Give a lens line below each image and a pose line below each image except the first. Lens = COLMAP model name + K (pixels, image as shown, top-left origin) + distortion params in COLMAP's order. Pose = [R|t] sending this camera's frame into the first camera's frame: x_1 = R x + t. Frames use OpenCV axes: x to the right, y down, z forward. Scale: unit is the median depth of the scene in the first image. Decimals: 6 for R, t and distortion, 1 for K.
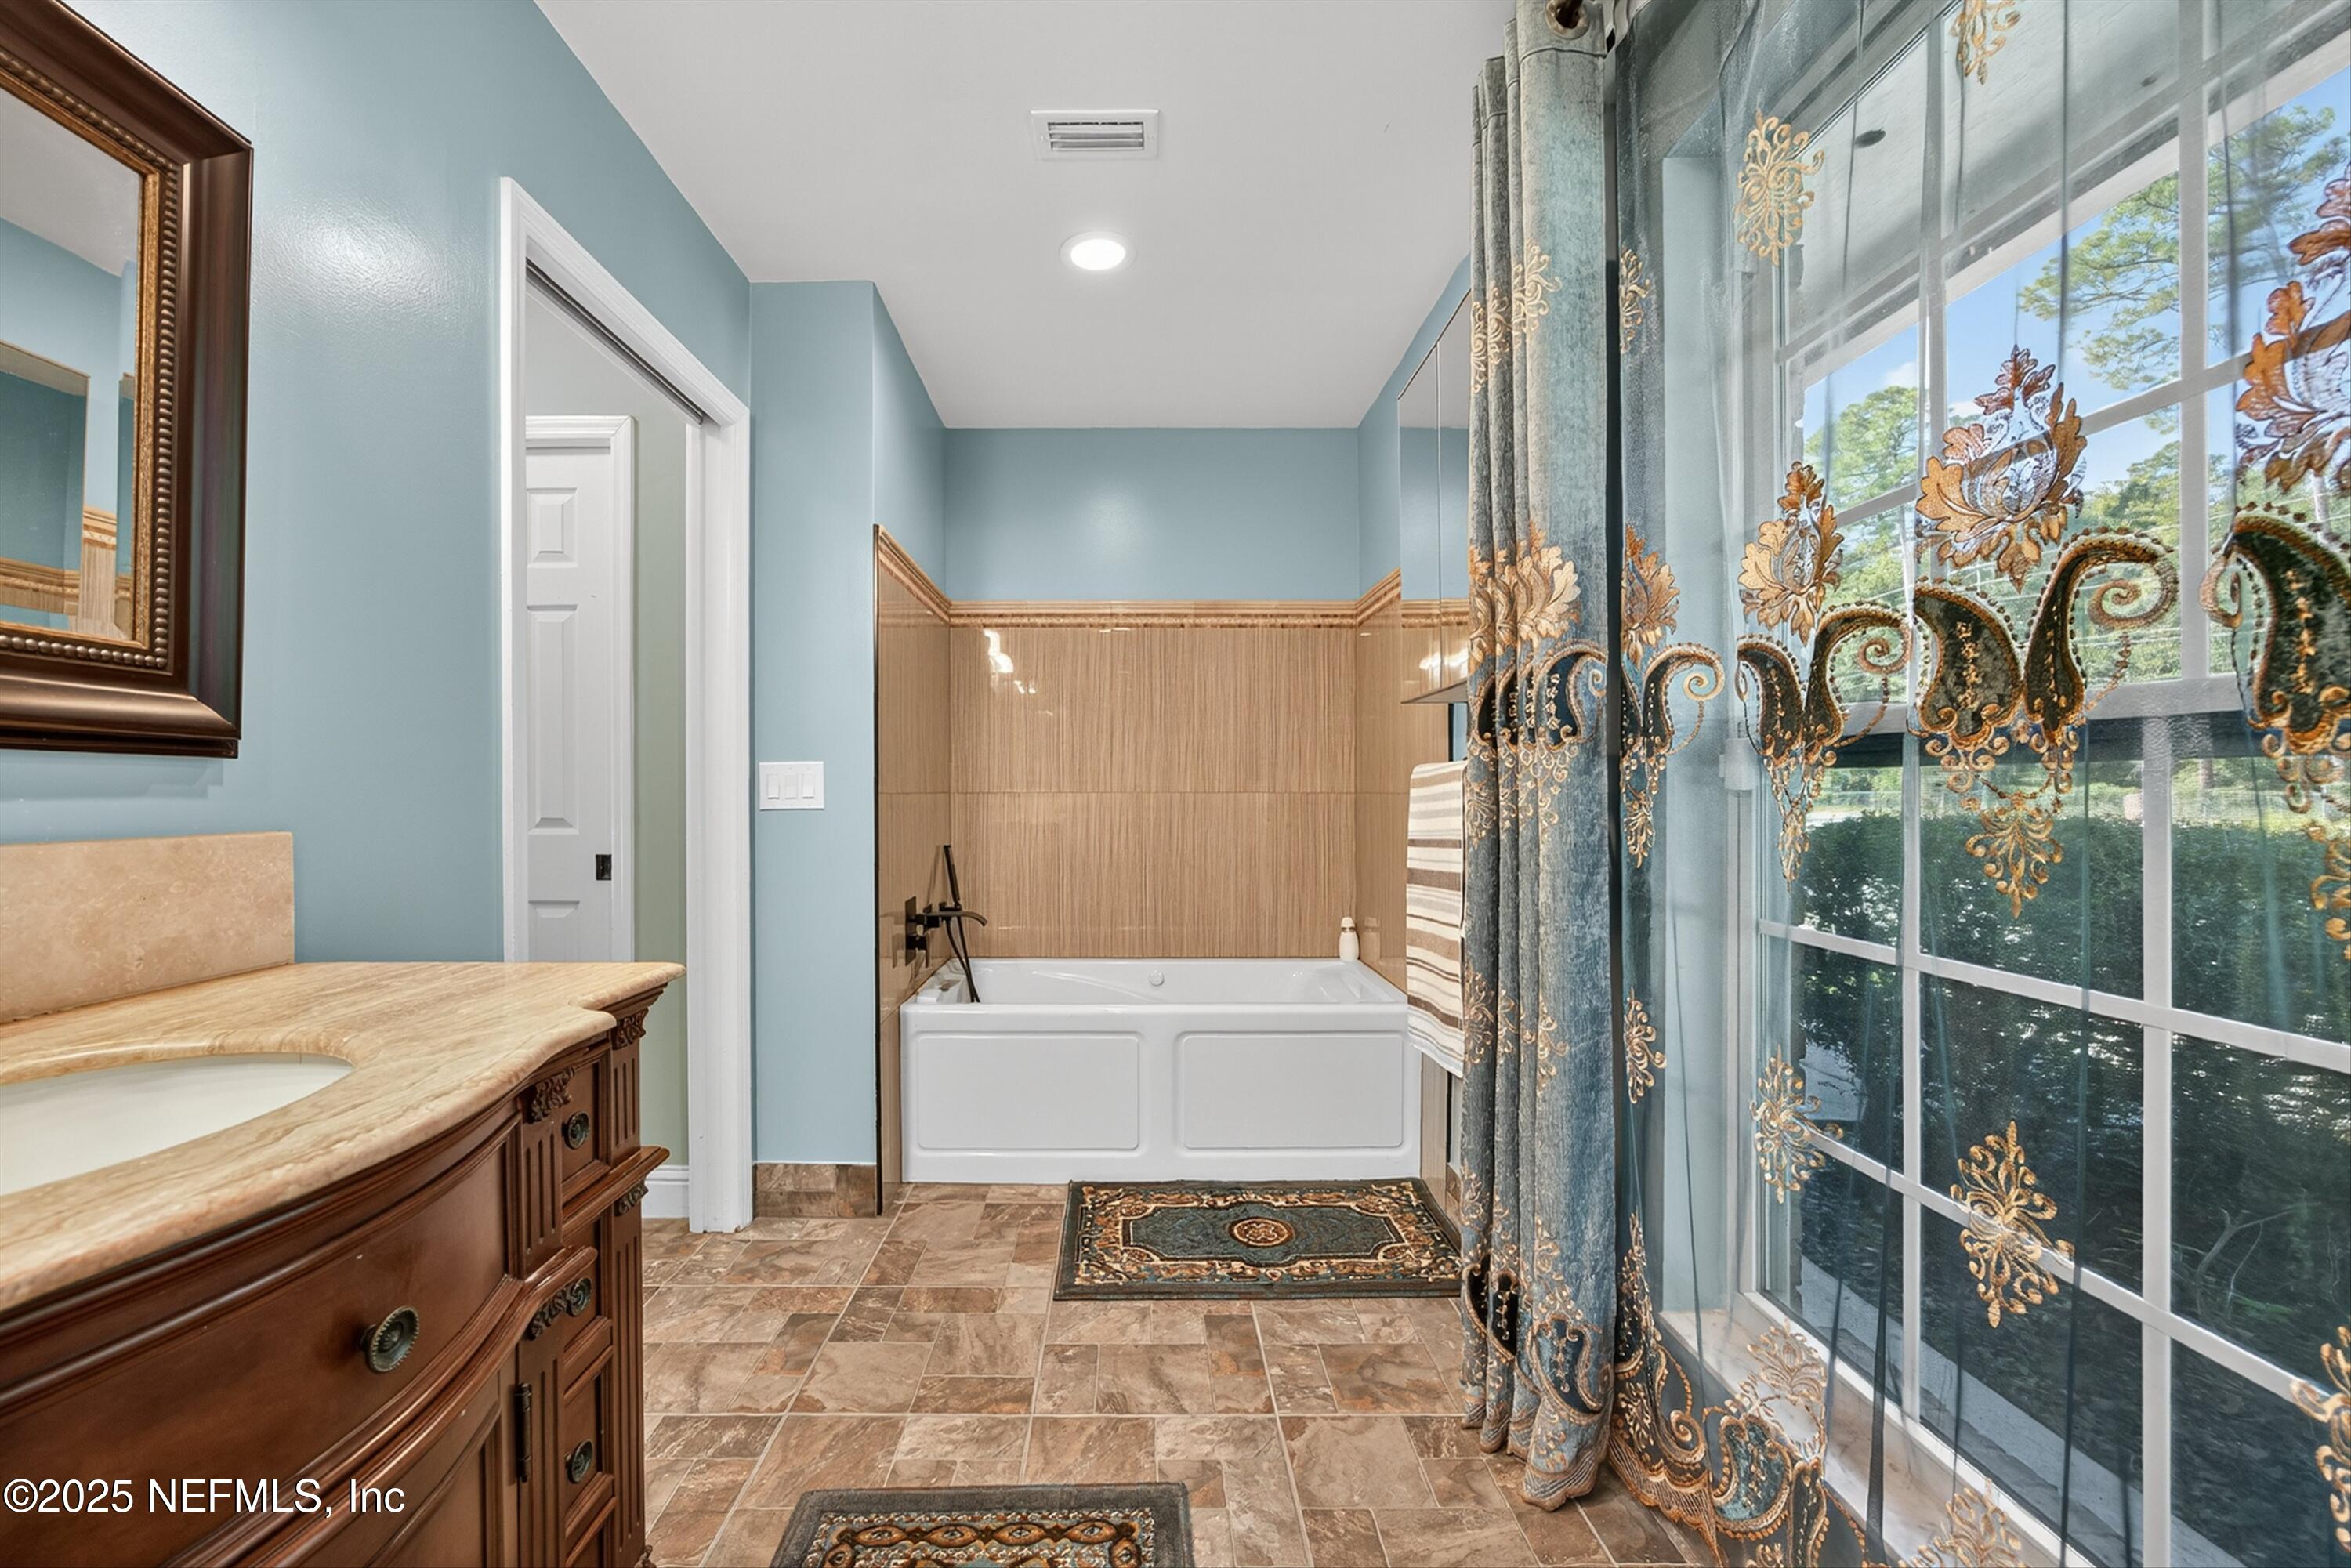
lens RADIAL K [[923.4, 0, 1173.1], [0, 923.4, 786.6], [0, 0, 1]] dist [-0.000011, -0.000001]
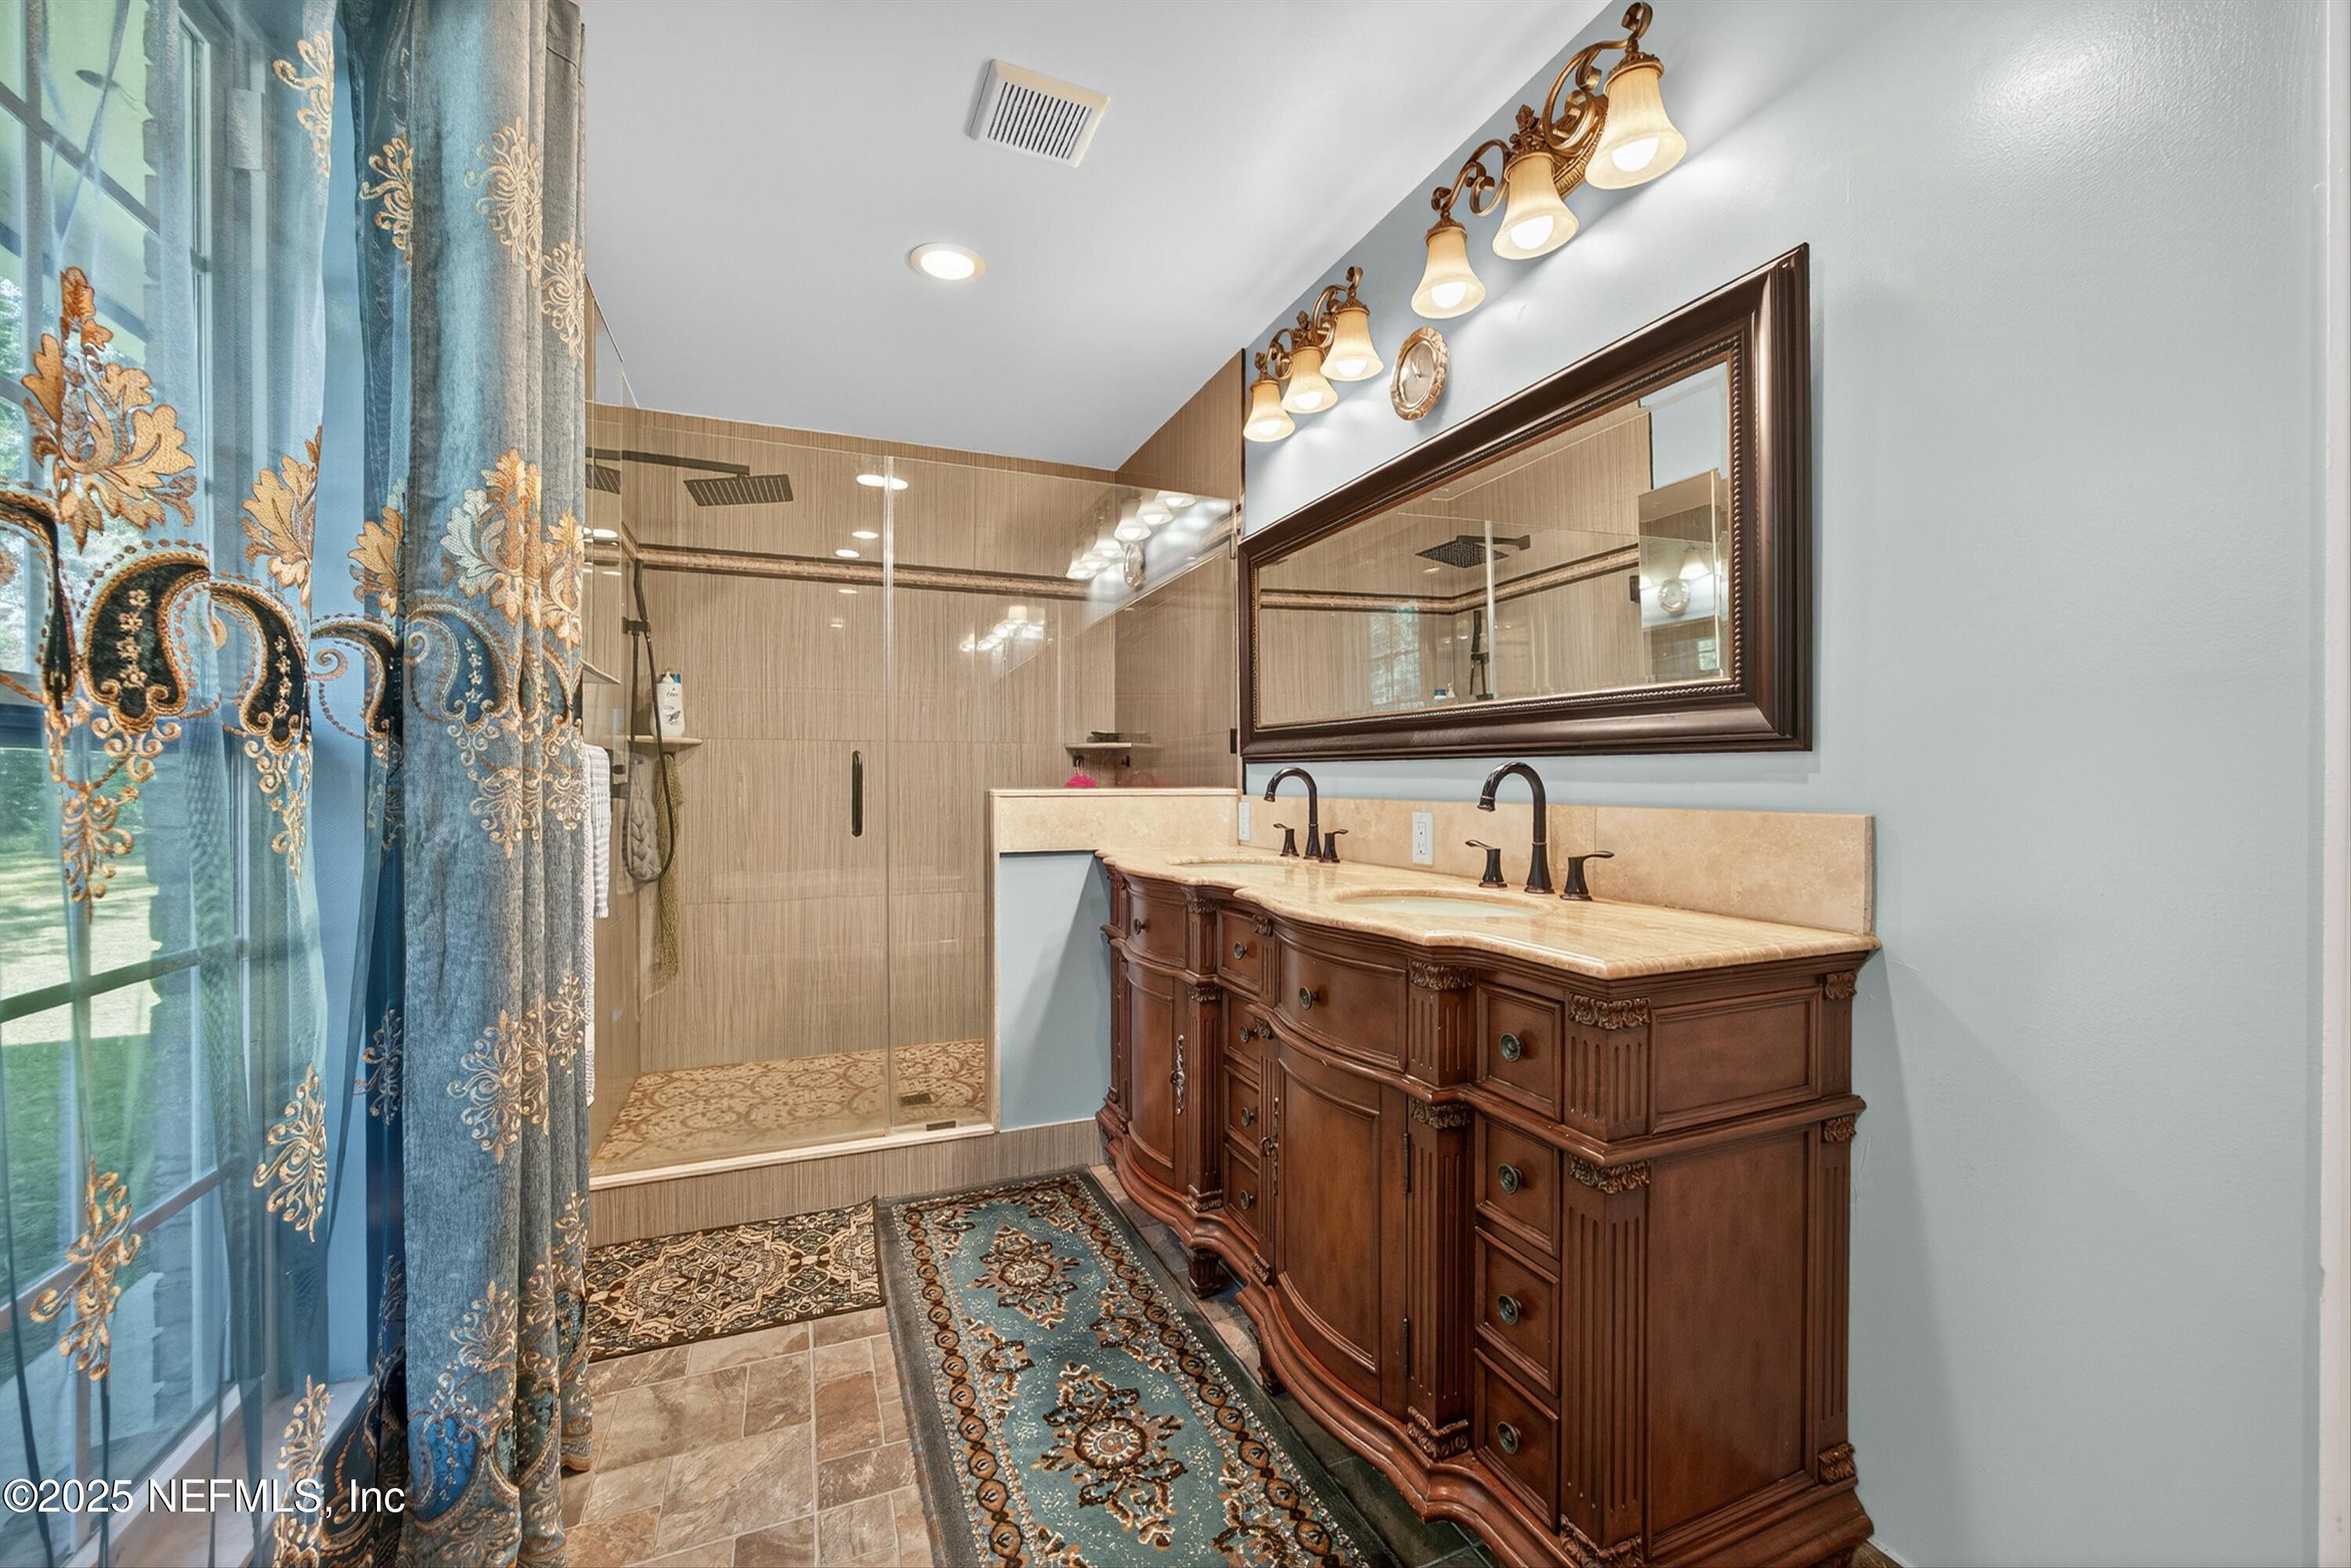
lens RADIAL K [[923.4, 0, 1177.2], [0, 923.4, 784.3], [0, 0, 1]] dist [-0.000011, -0.000001]
pose [[-0.919963, 0.003065, -0.391994, 0.251459], [0.000673, 0.999980, 0.006238, 0.005875], [0.392006, 0.005475, -0.919947, 1.911852]]
